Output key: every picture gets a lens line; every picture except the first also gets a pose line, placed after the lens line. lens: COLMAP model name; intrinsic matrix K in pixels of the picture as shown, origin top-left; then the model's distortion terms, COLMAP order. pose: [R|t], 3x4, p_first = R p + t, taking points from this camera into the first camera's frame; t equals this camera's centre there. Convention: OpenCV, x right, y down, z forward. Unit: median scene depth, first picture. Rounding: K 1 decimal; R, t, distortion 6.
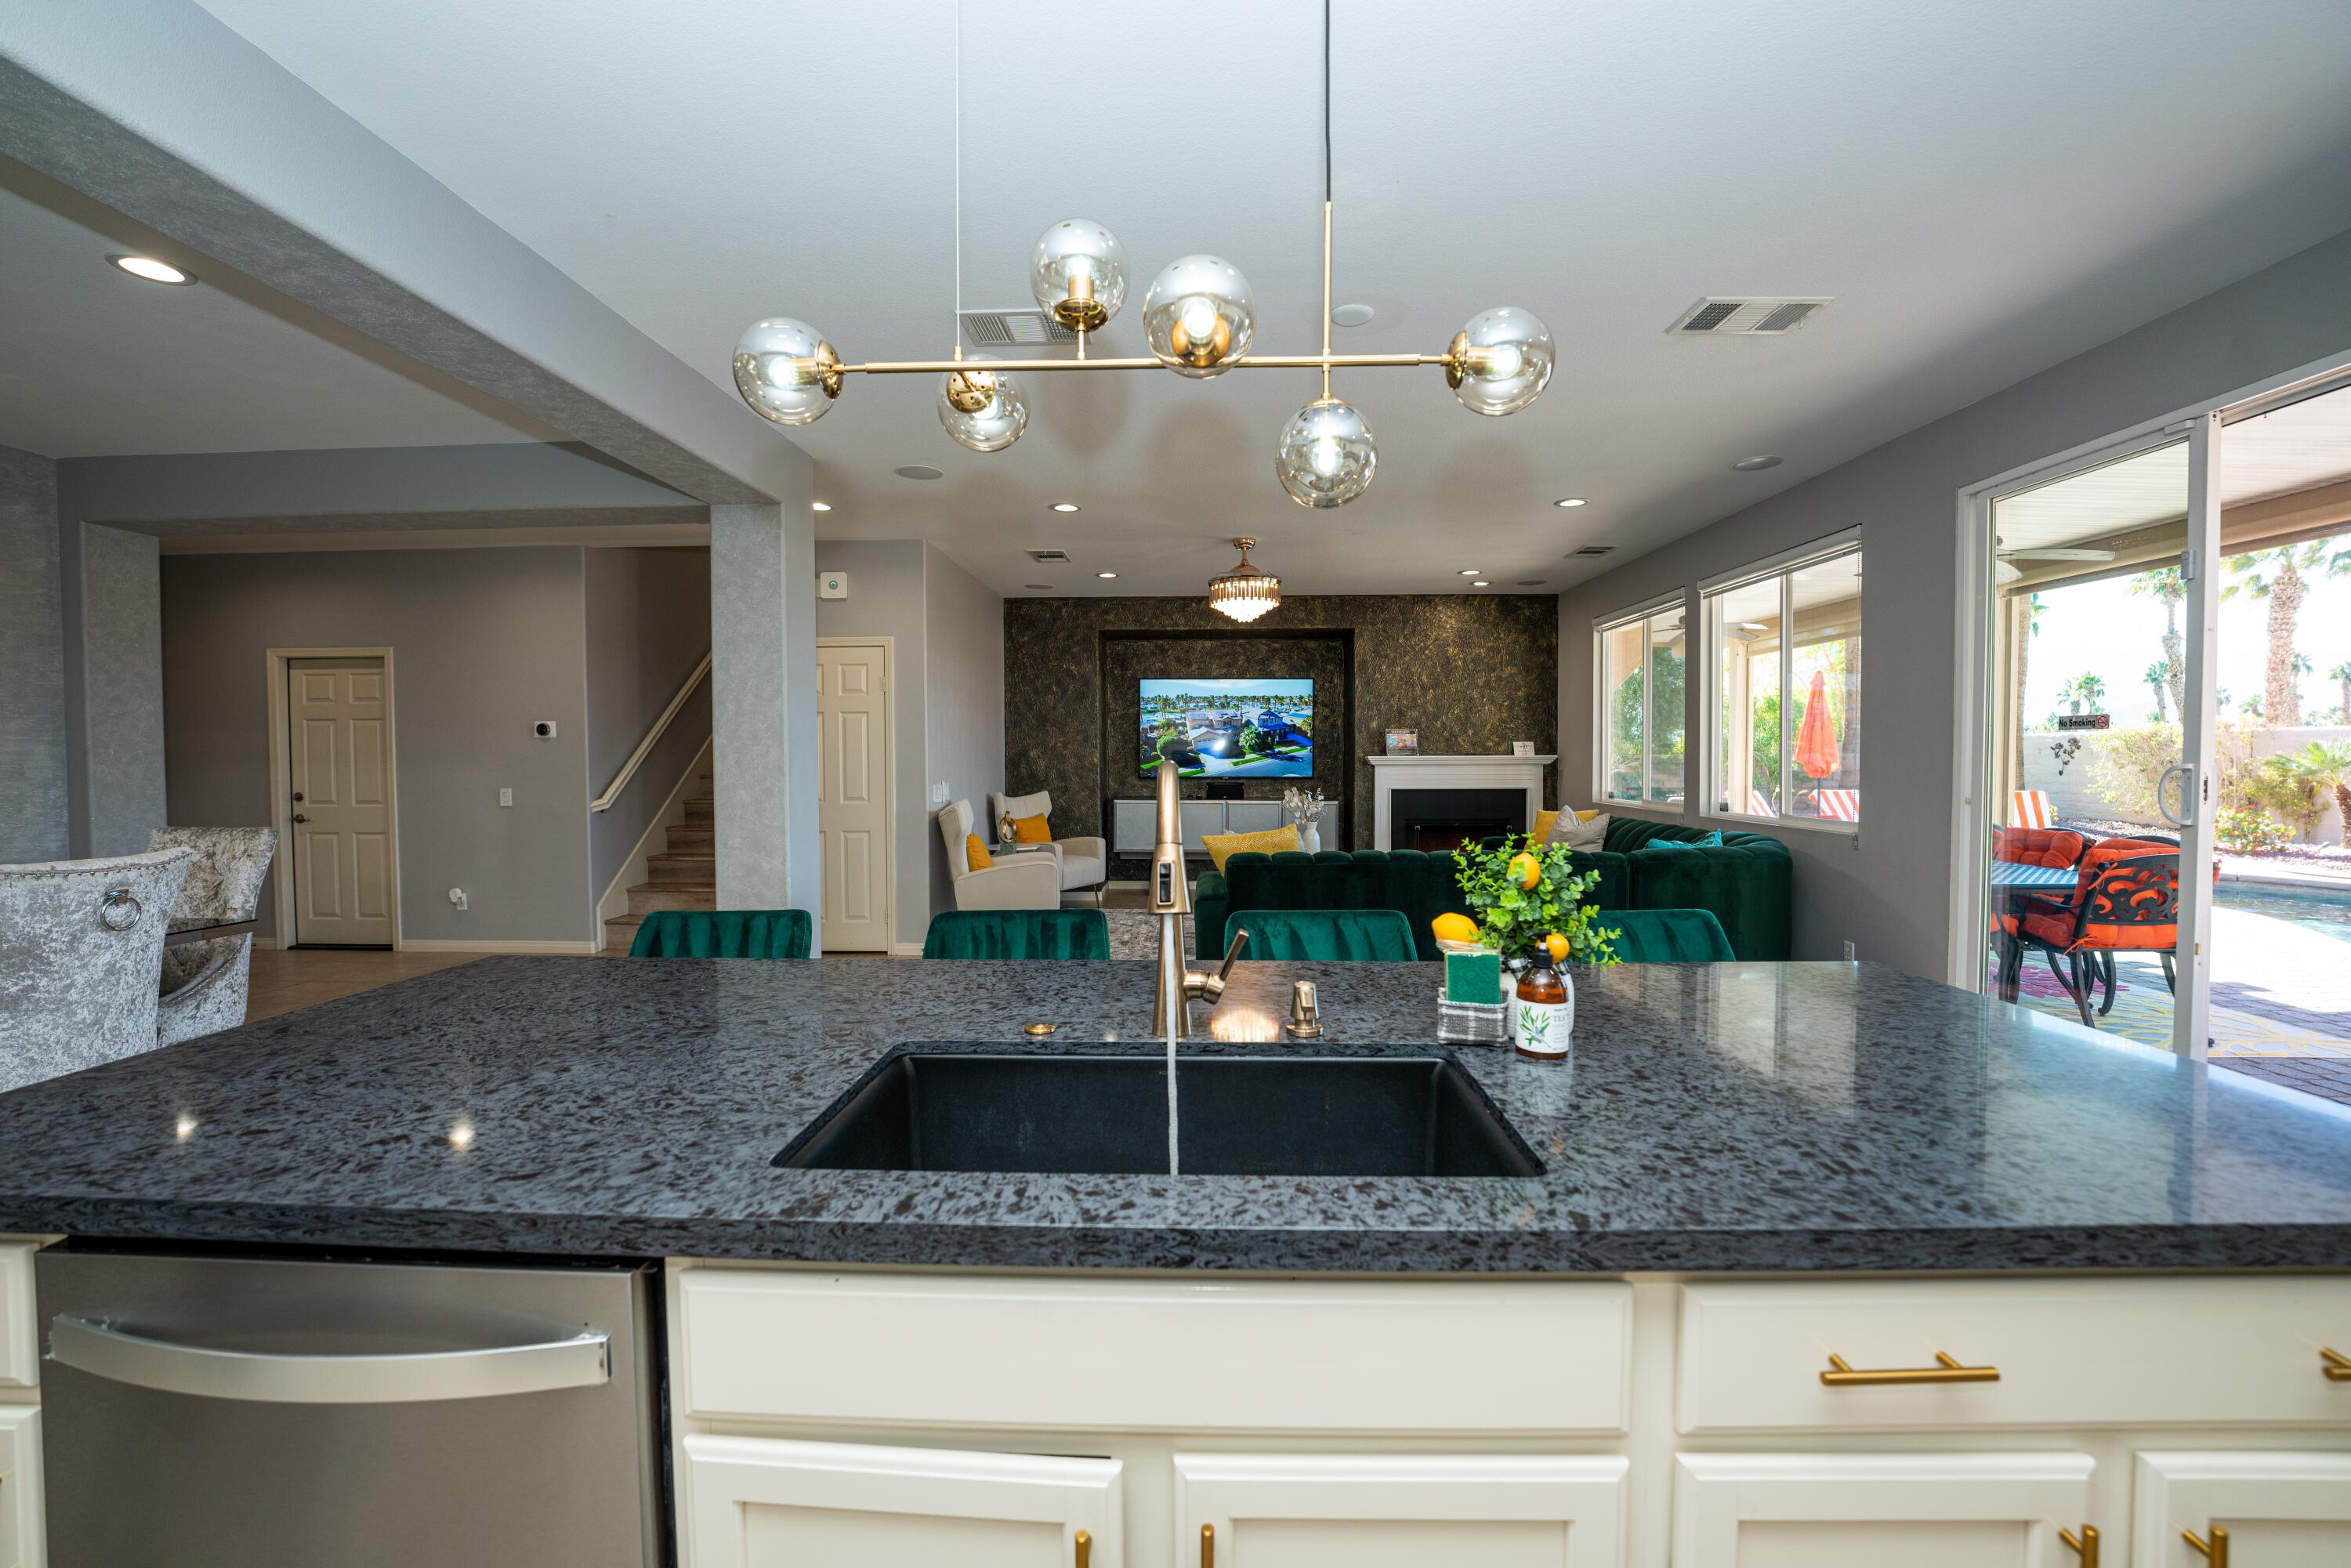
lens RADIAL K [[943.6, 0, 1172.1], [0, 943.6, 779.2], [0, 0, 1]] dist [-0.030549, 0.003510]
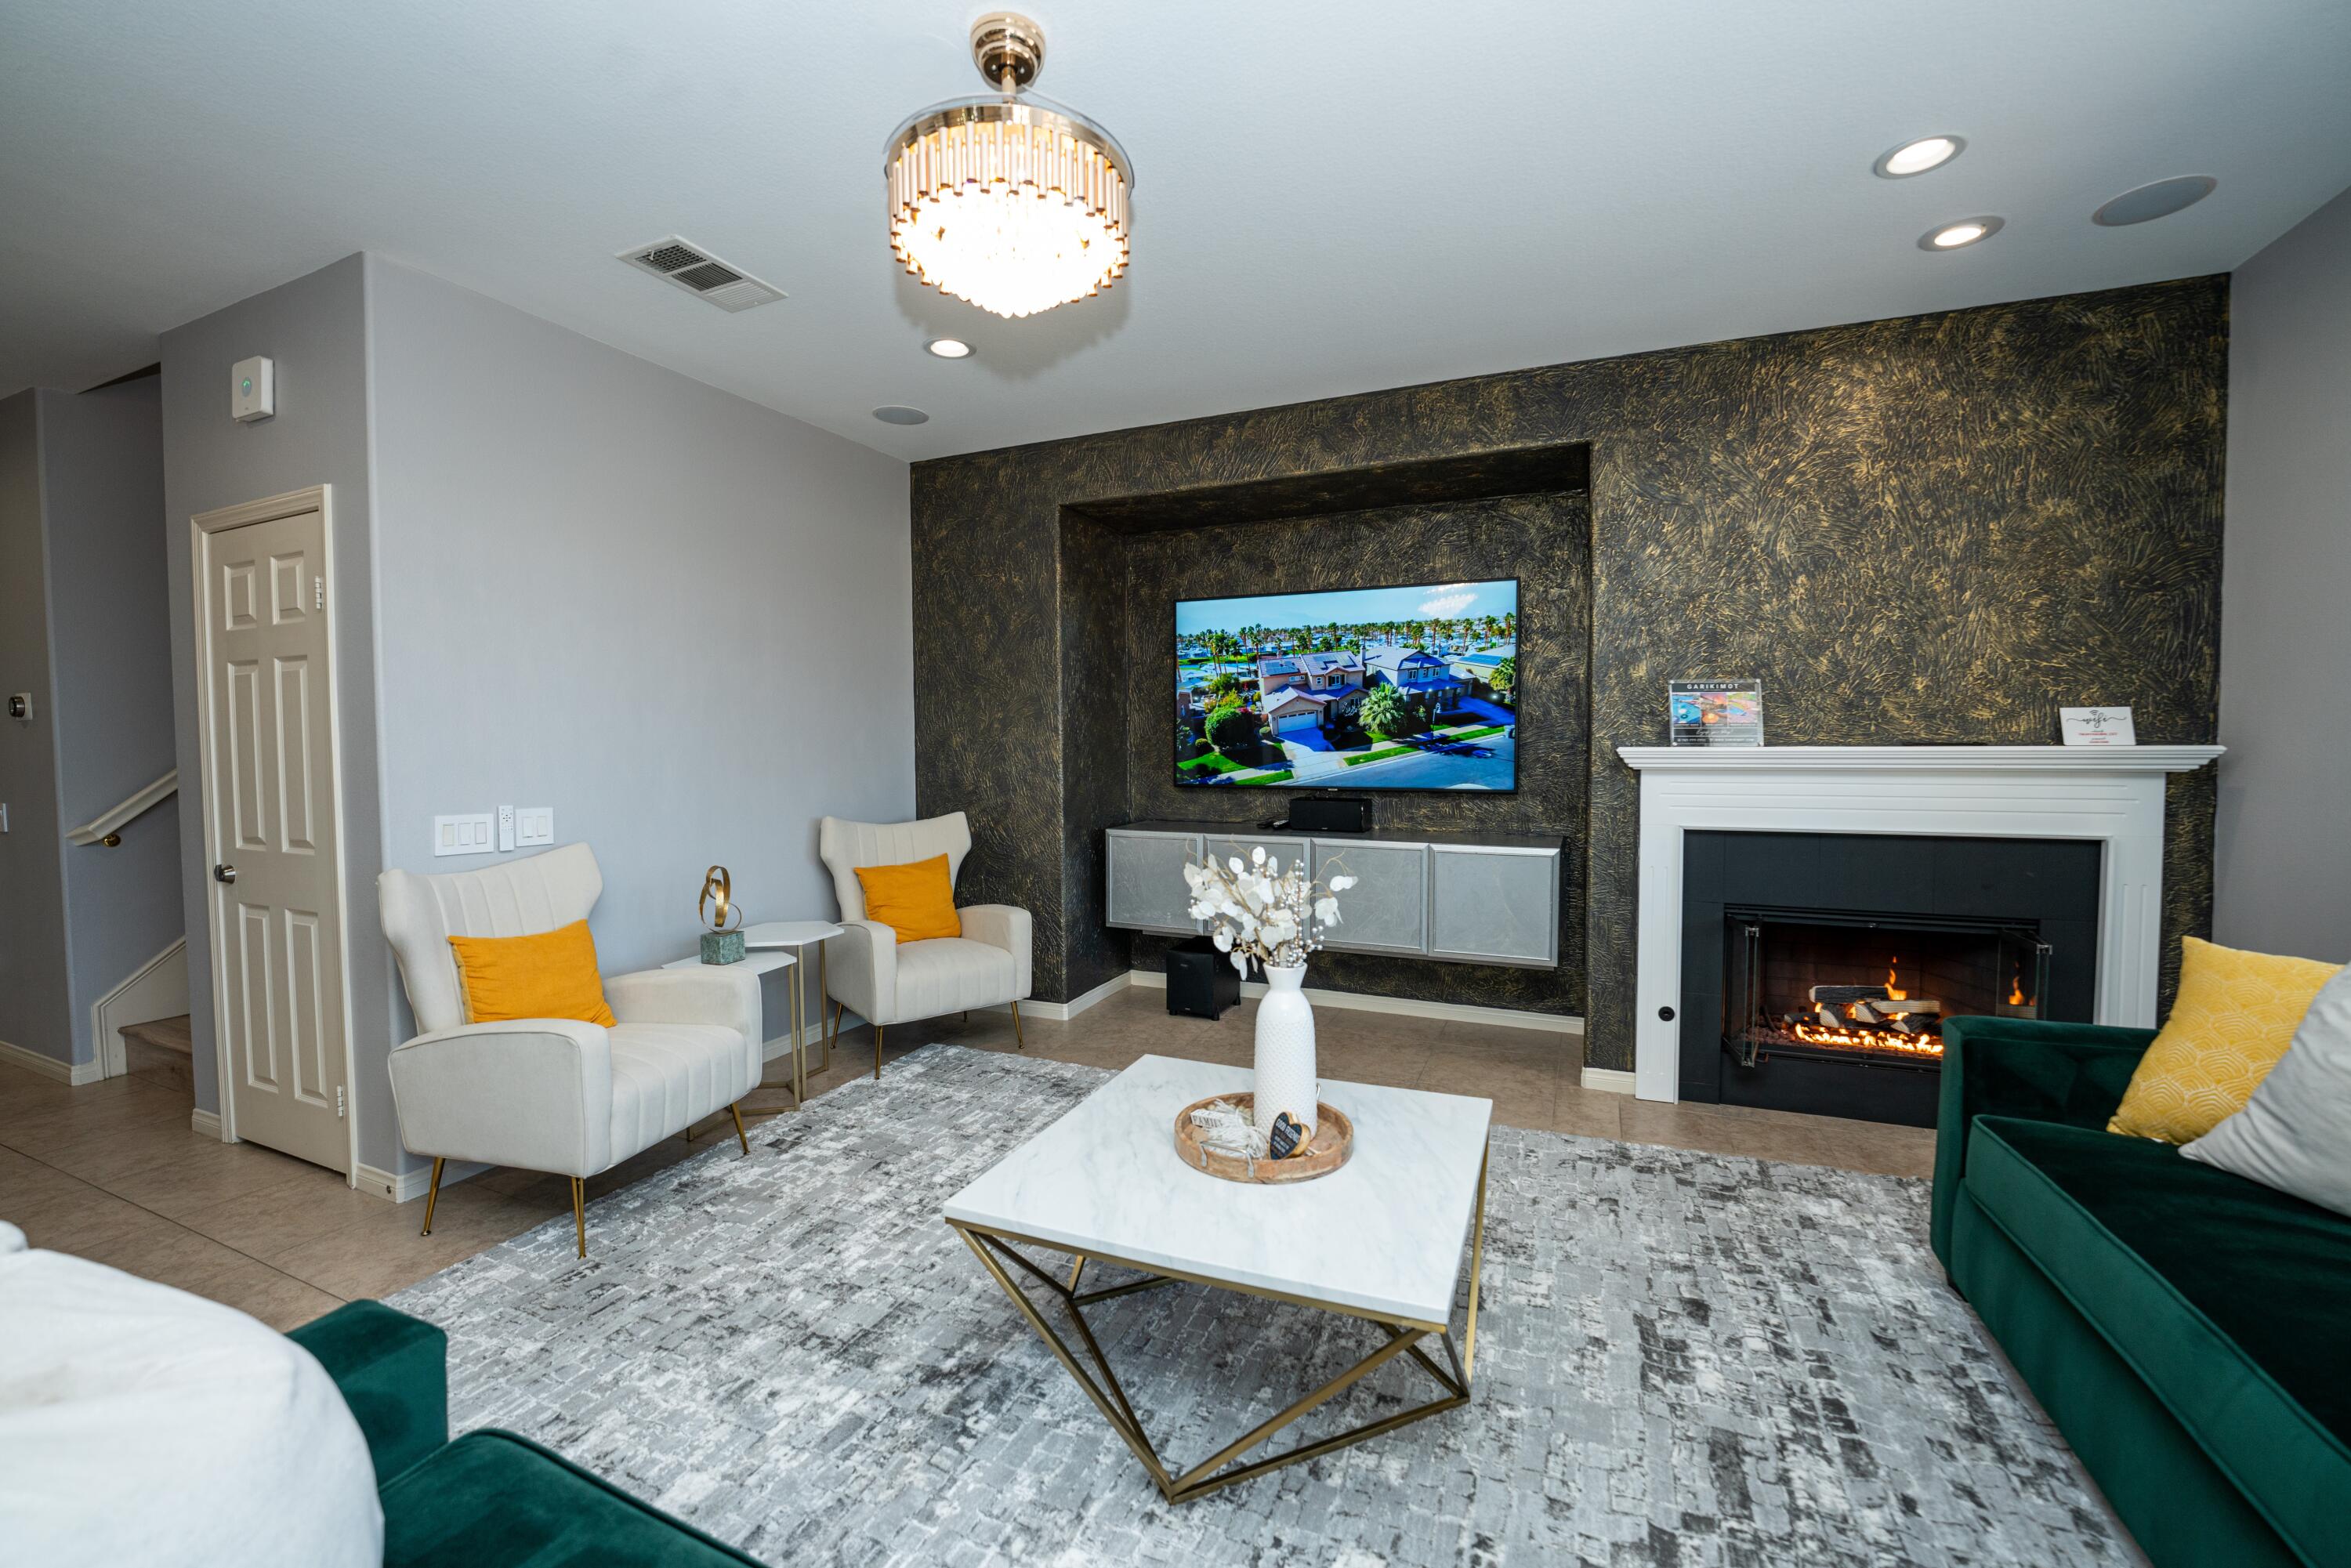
lens RADIAL K [[943.6, 0, 1183.7], [0, 943.6, 782.8], [0, 0, 1]] dist [-0.030549, 0.003510]
pose [[0.930702, 0.013747, -0.365521, 0.176780], [-0.006542, 0.999759, 0.020941, -0.015992], [0.365721, -0.017099, 0.930568, 0.539524]]
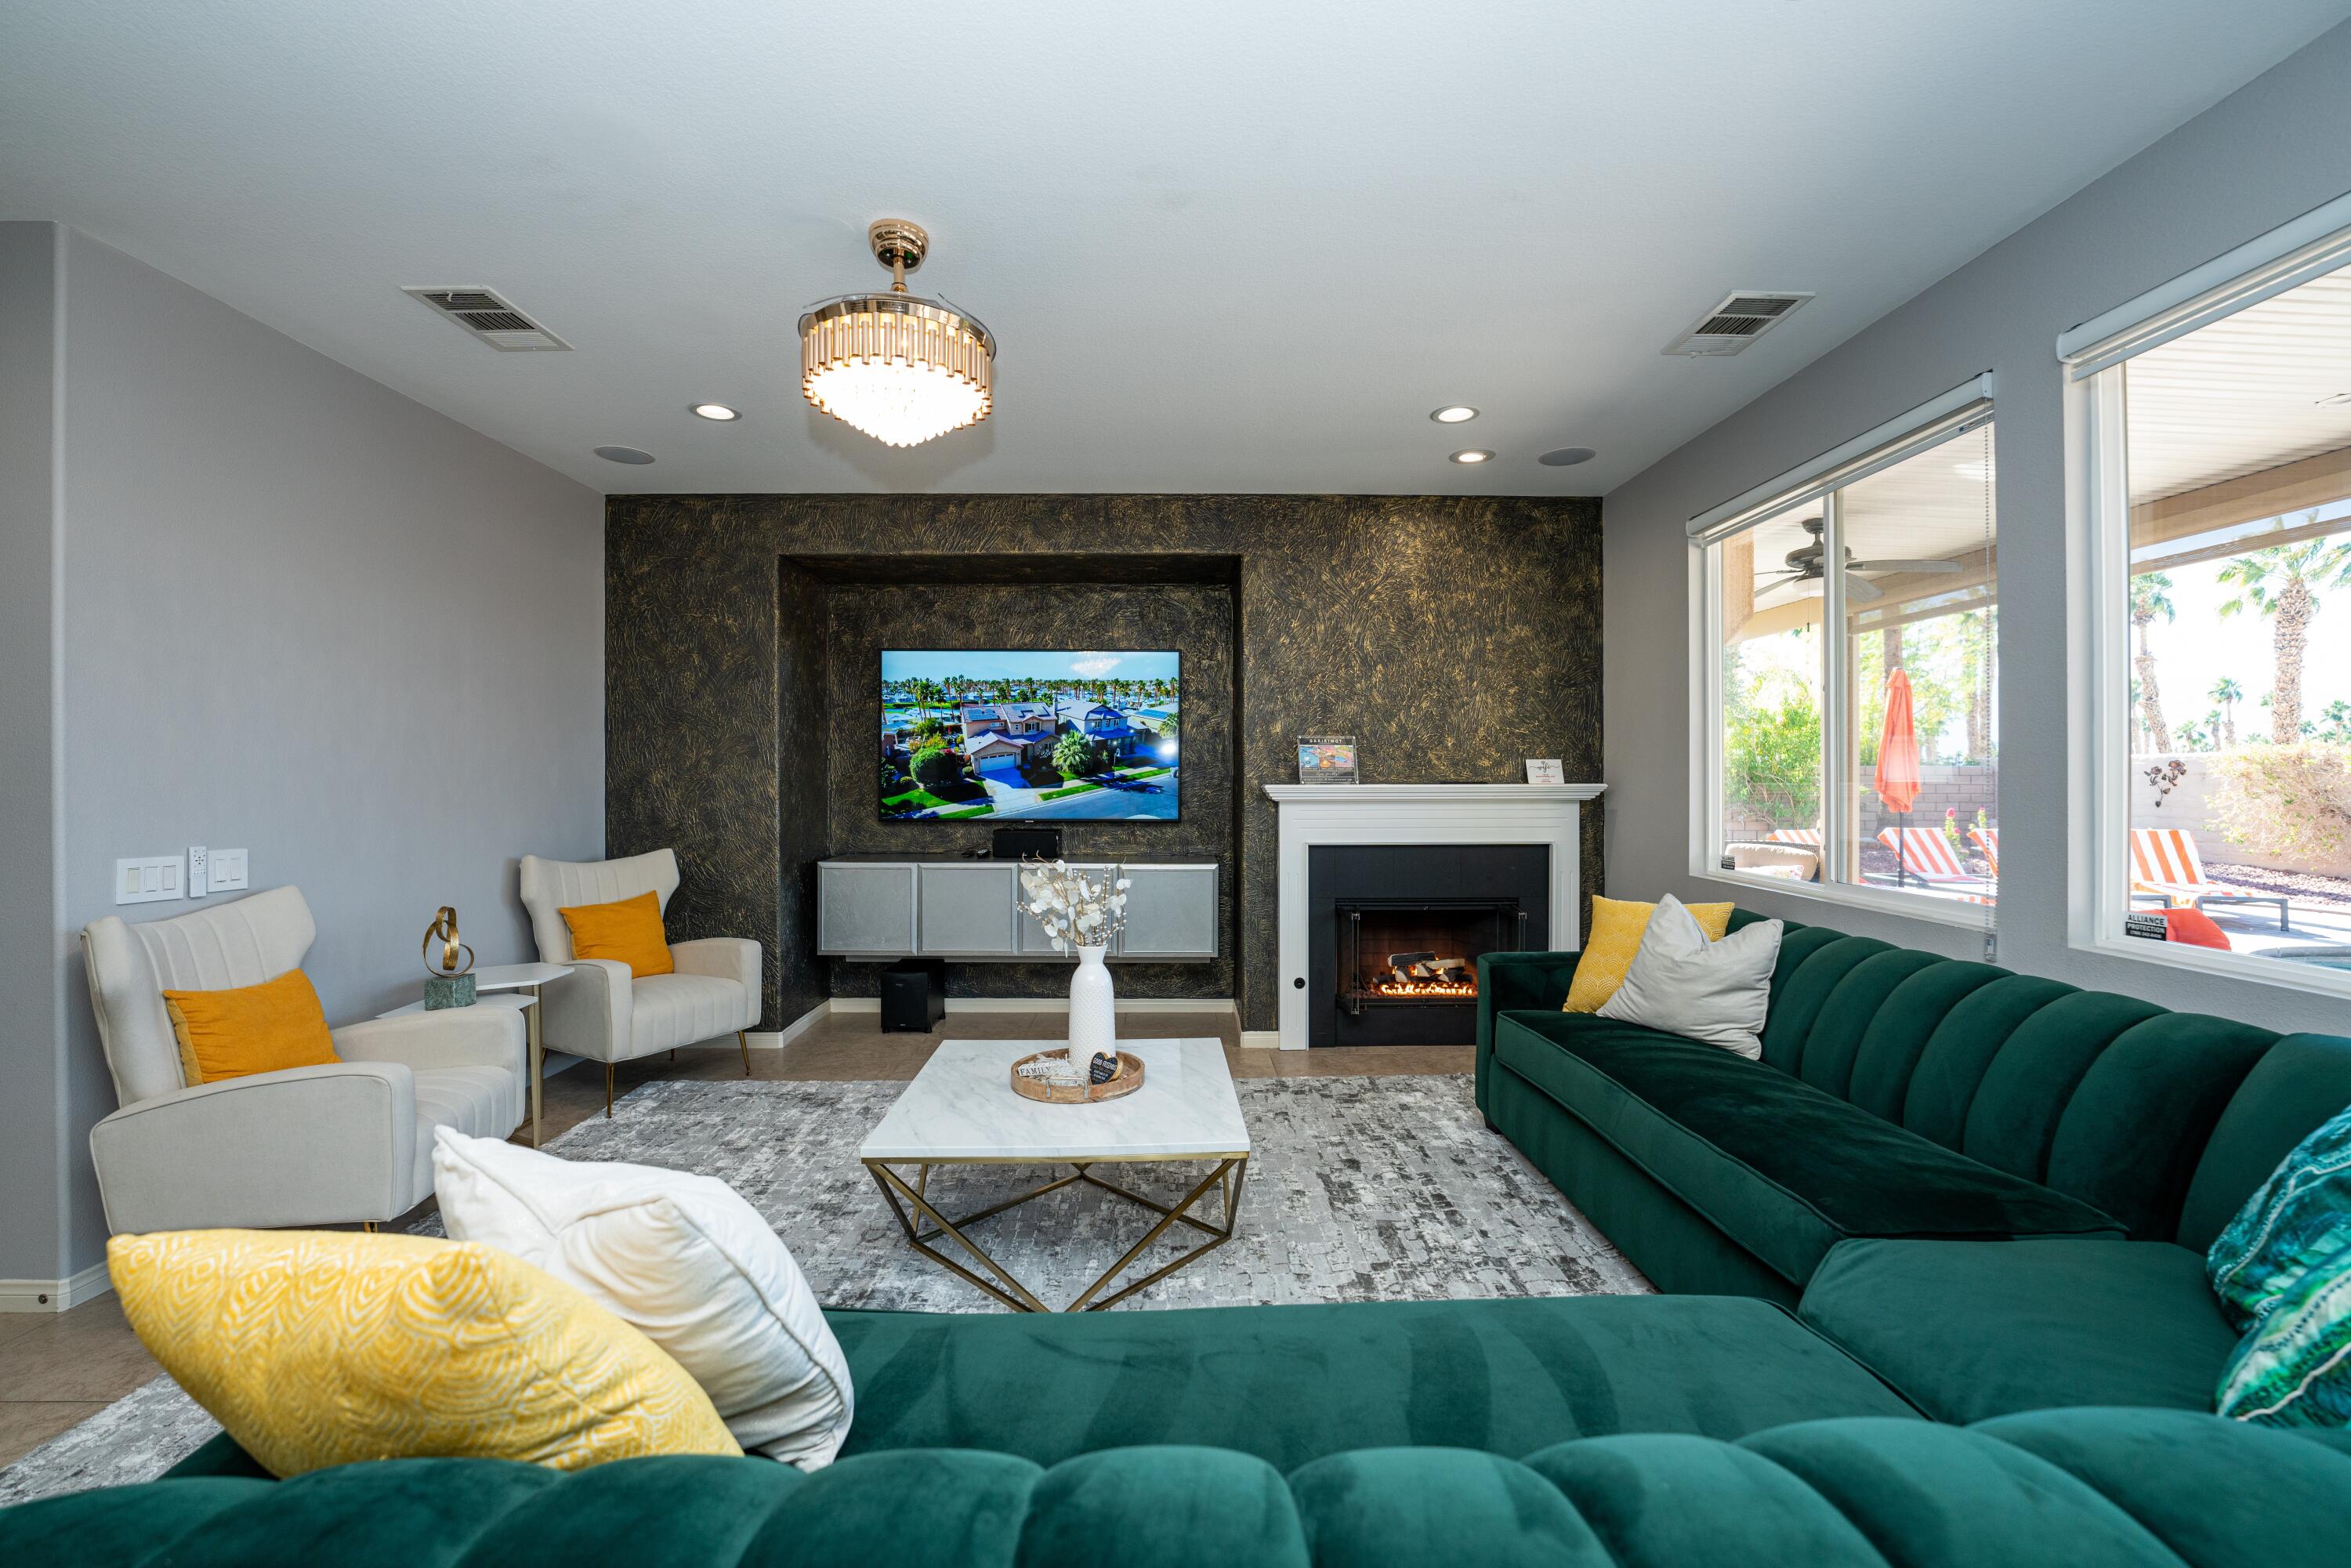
lens RADIAL K [[943.6, 0, 1181.0], [0, 943.6, 783.7], [0, 0, 1]] dist [-0.030549, 0.003510]
pose [[0.998678, 0.001739, 0.051379, 0.127789], [-0.000686, 0.999790, -0.020504, -0.013575], [-0.051404, 0.020442, 0.998469, 0.446069]]
